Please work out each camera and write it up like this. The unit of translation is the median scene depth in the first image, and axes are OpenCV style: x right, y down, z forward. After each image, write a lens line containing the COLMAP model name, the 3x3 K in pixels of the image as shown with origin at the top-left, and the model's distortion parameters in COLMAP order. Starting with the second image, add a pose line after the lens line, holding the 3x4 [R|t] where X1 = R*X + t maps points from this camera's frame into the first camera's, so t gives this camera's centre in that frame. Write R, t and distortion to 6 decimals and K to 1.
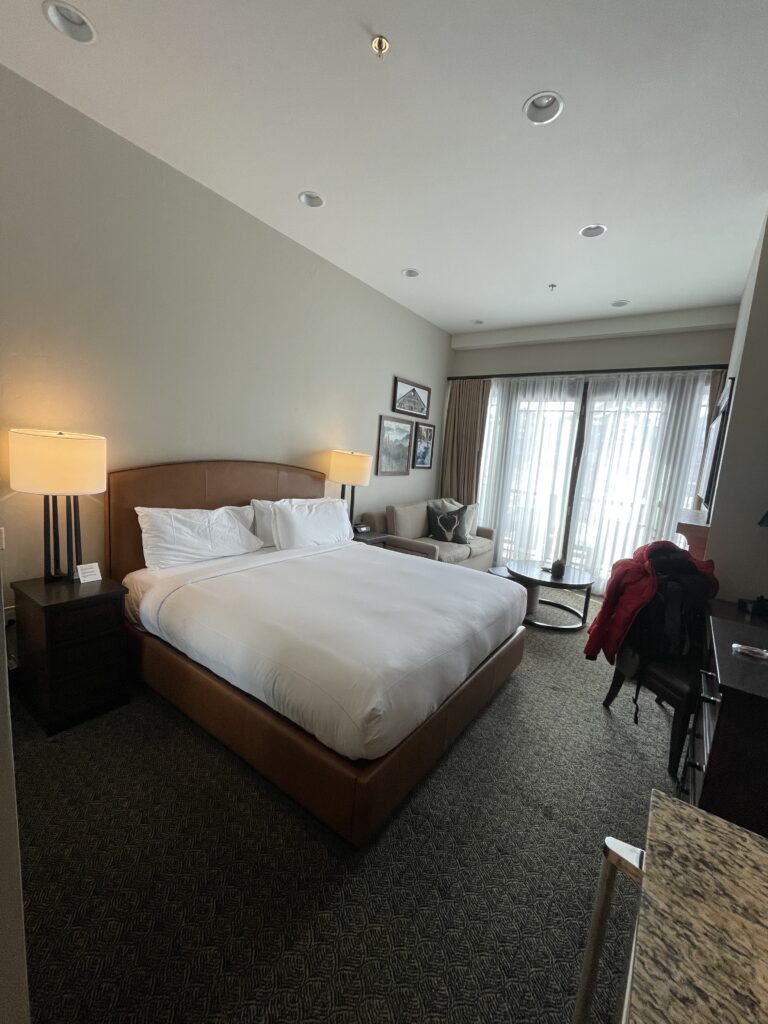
lens RADIAL K [[412.8, 0, 385.7], [0, 412.8, 514.1], [0, 0, 1]] dist [0.000089, -0.000036]
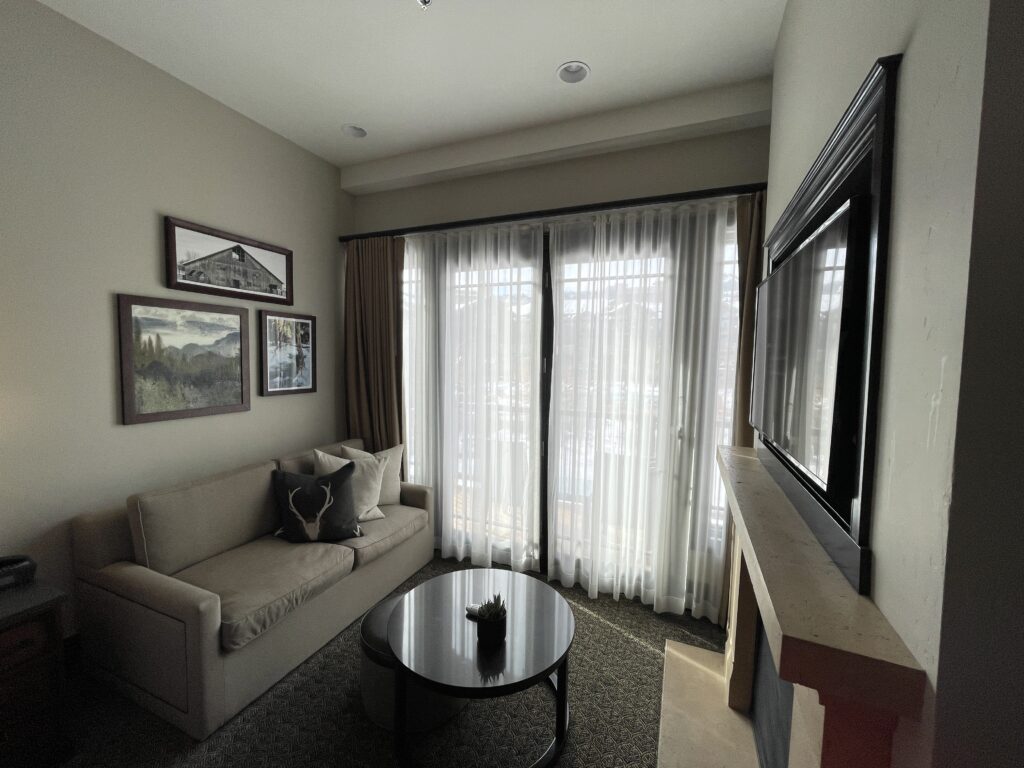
lens RADIAL K [[412.8, 0, 511.9], [0, 412.8, 385.3], [0, 0, 1]] dist [0.000089, -0.000036]
pose [[0.973622, -0.071437, 0.216694, 0.287234], [0.087172, 0.994140, -0.063934, -0.066621], [-0.210857, 0.081138, 0.974144, 0.440226]]
